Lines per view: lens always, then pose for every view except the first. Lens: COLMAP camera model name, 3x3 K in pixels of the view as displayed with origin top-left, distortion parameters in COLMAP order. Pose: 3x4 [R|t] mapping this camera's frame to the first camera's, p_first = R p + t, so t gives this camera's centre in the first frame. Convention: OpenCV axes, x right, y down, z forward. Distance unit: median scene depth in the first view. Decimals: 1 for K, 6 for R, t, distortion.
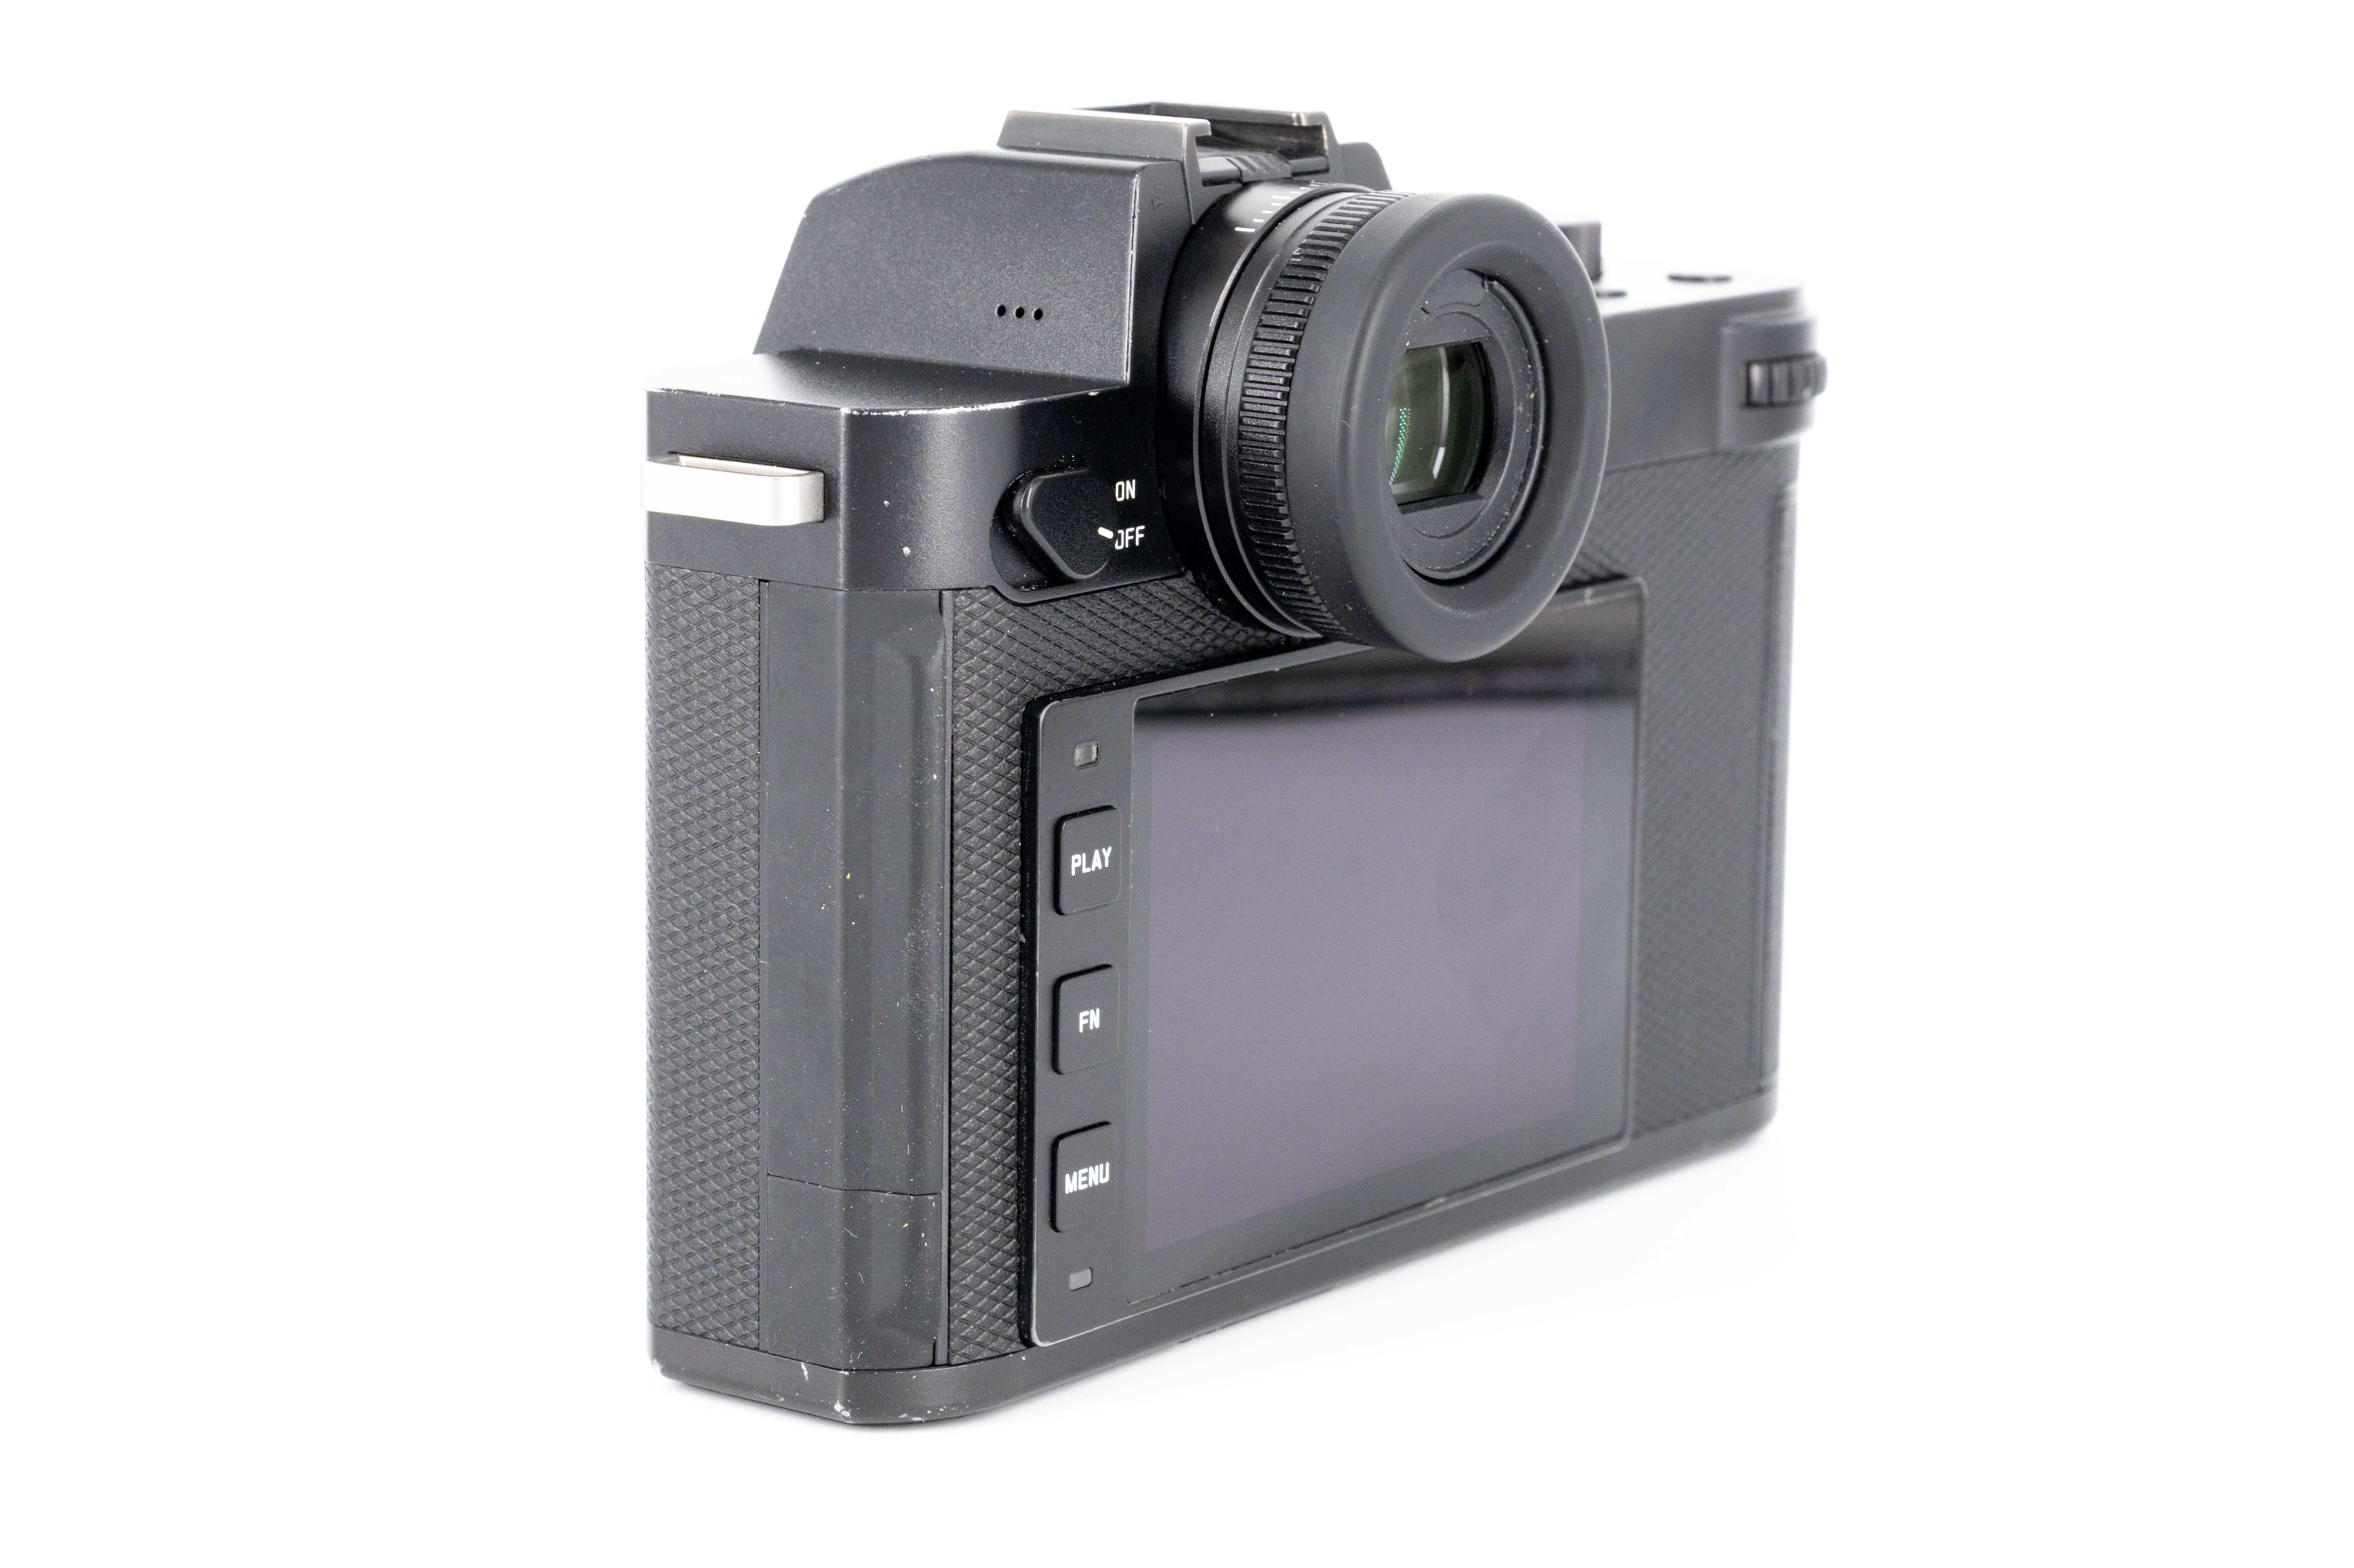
lens RADIAL K [[6123.0, 0, 1177.0], [0, 6123.0, 784.0], [0, 0, 1]] dist [0.011029, 0.261502]
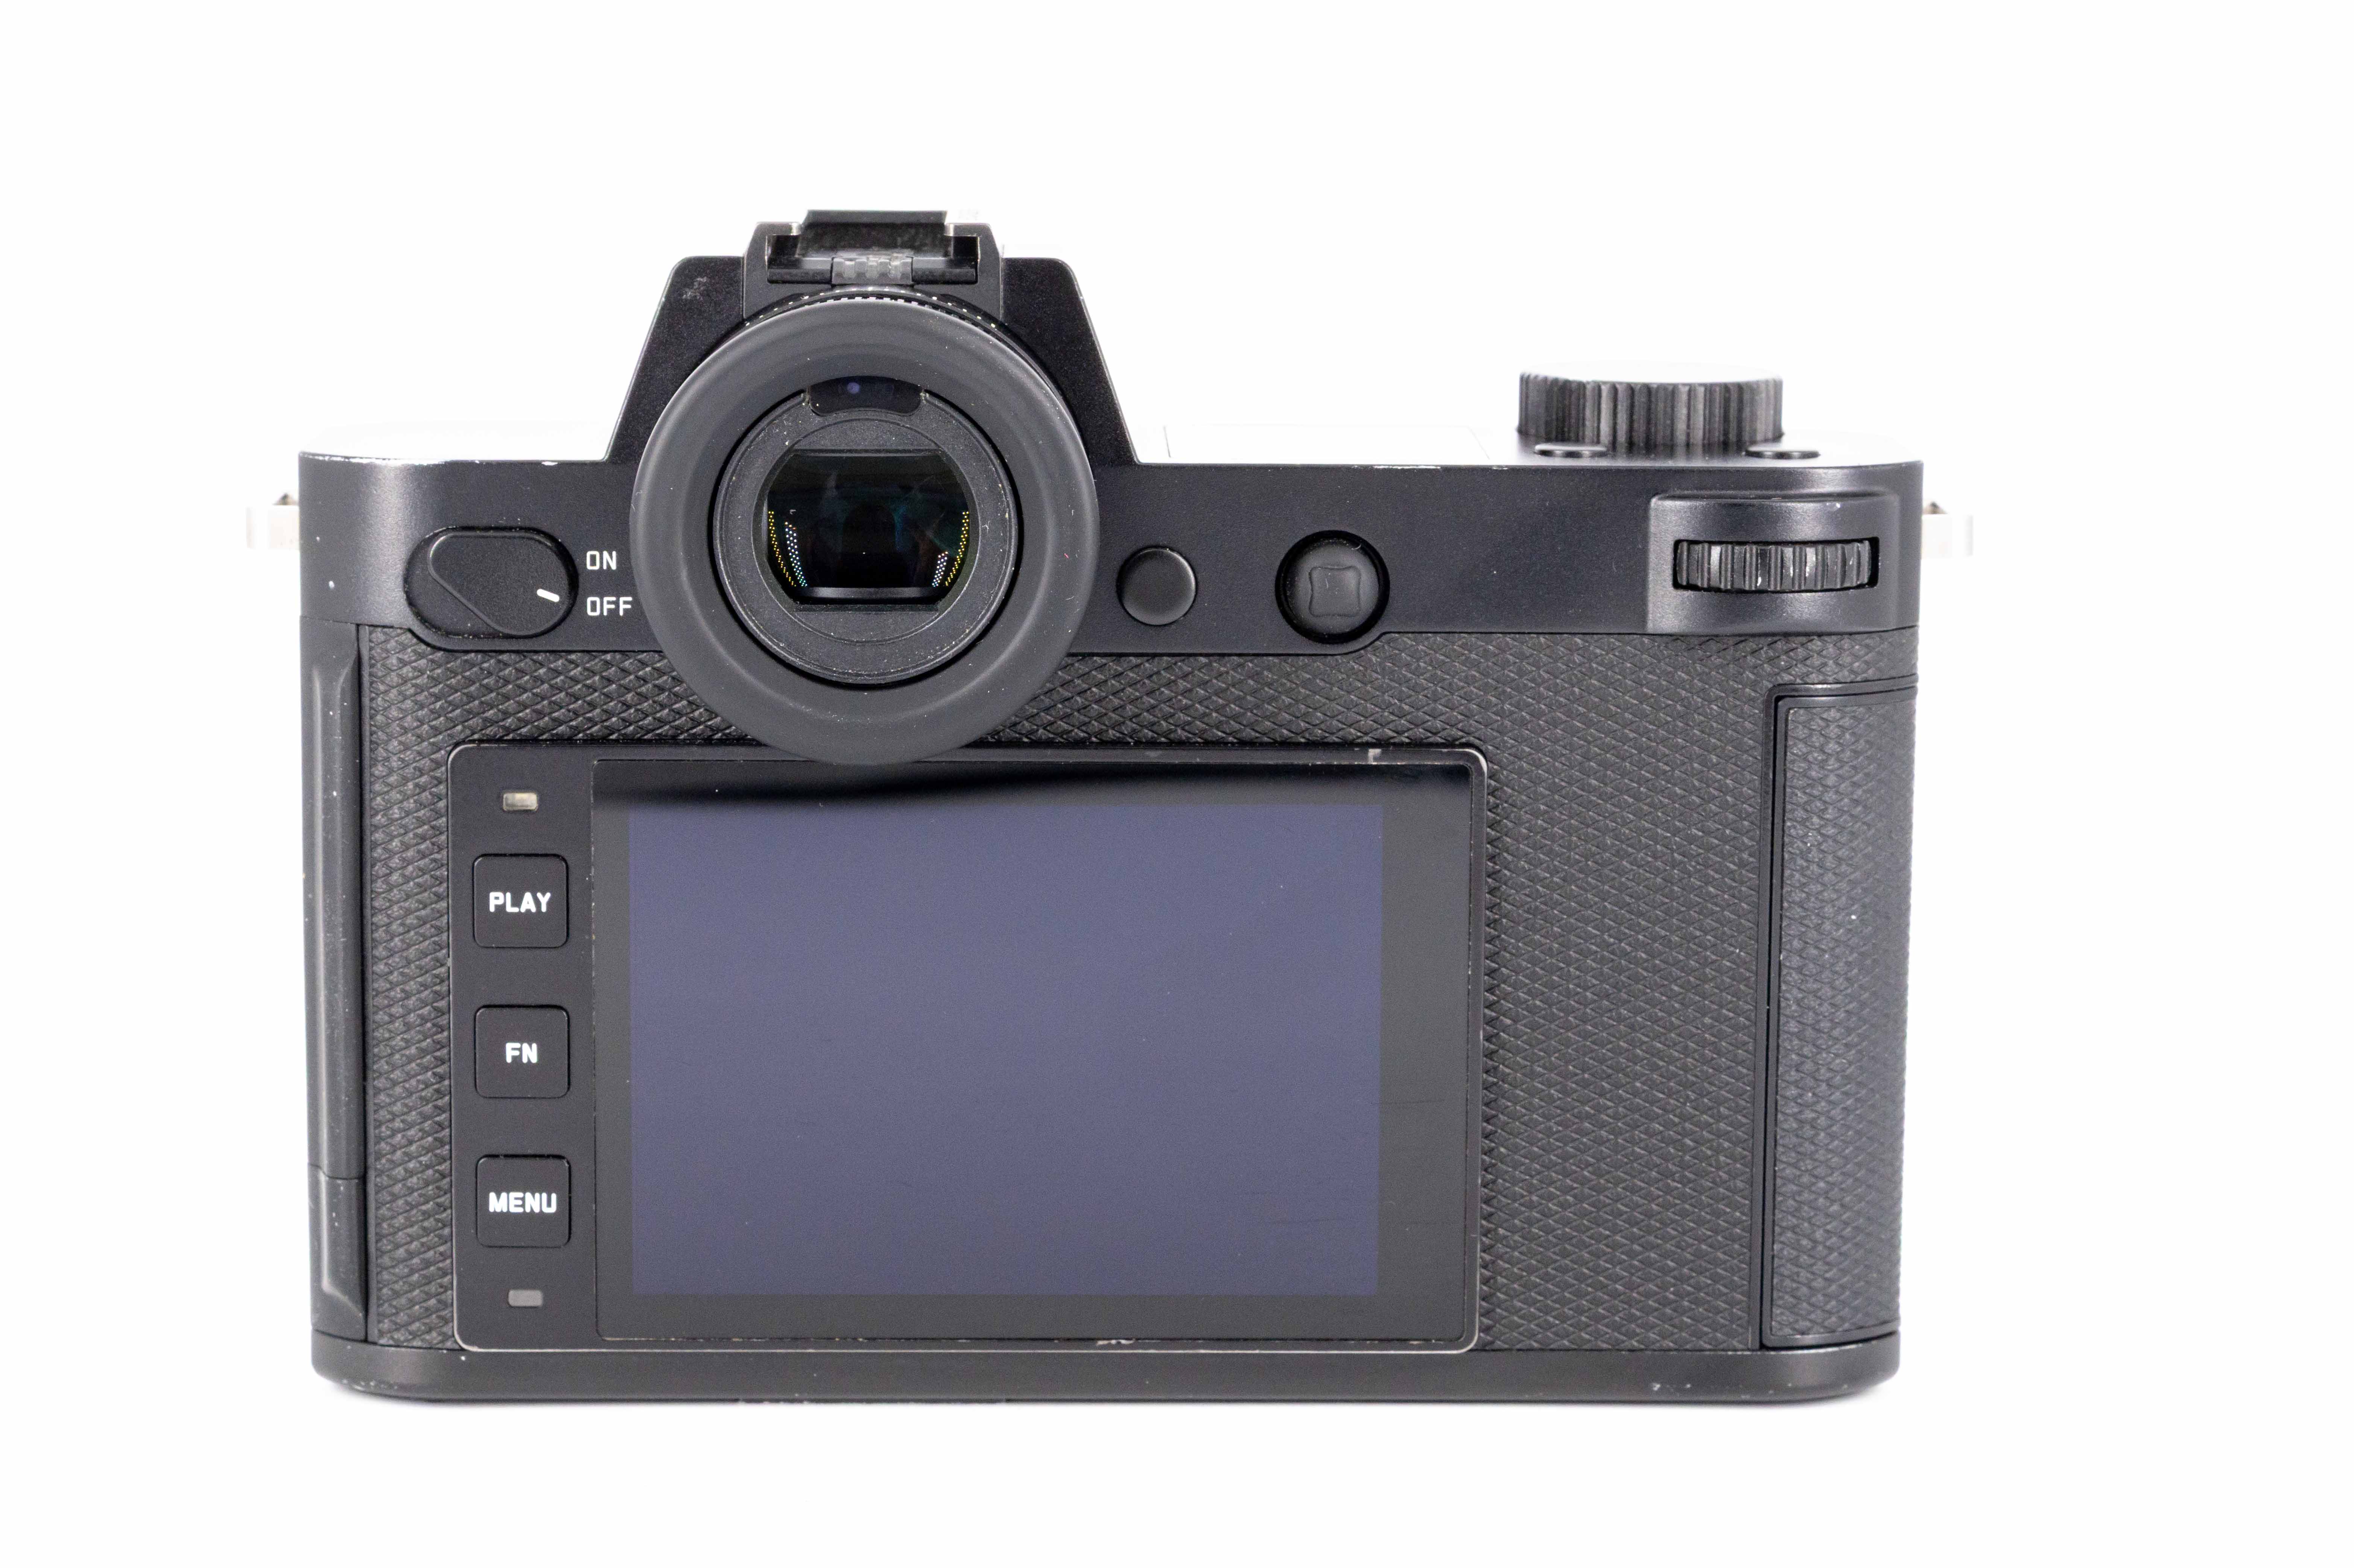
lens RADIAL K [[6123.0, 0, 1177.0], [0, 6123.0, 784.0], [0, 0, 1]] dist [0.011029, 0.261502]
pose [[0.610487, 0.115044, -0.783627, 0.879961], [-0.145918, 0.988796, 0.031487, -0.057377], [0.778469, 0.095123, 0.620433, 0.425233]]
